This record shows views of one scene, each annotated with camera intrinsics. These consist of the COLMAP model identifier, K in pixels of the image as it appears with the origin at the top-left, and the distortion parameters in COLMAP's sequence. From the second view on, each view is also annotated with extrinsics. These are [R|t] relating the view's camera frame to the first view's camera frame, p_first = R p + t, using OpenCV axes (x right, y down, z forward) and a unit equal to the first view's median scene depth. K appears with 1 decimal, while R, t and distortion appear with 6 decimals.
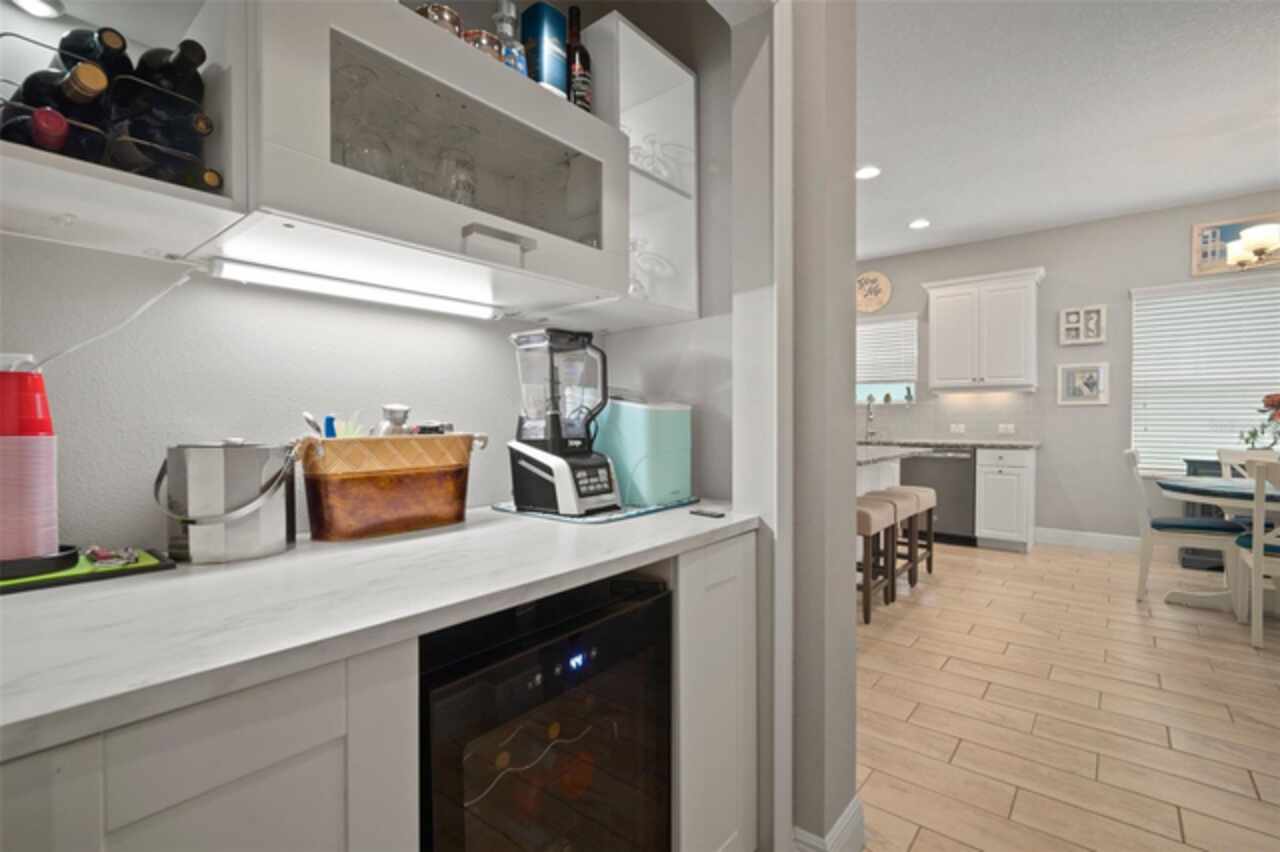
lens RADIAL K [[560.1, 0, 652.5], [0, 560.1, 432.8], [0, 0, 1]] dist [-0.012159, 0.004076]
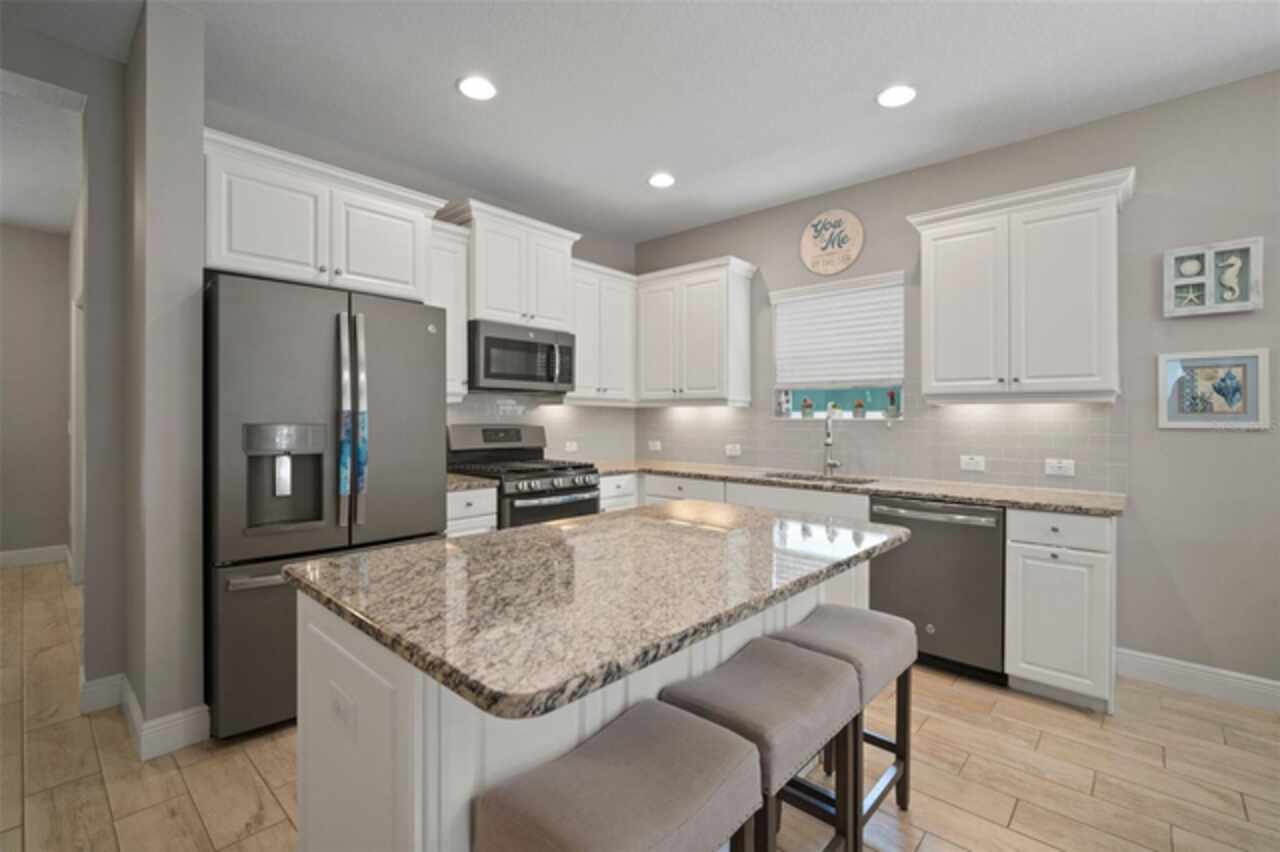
lens RADIAL K [[560.1, 0, 640.1], [0, 560.1, 419.9], [0, 0, 1]] dist [-0.012159, 0.004076]
pose [[0.998707, 0.007986, -0.050204, 0.252753], [-0.009206, 0.999667, -0.024114, -0.040493], [0.049995, 0.024545, 0.998448, 0.441775]]
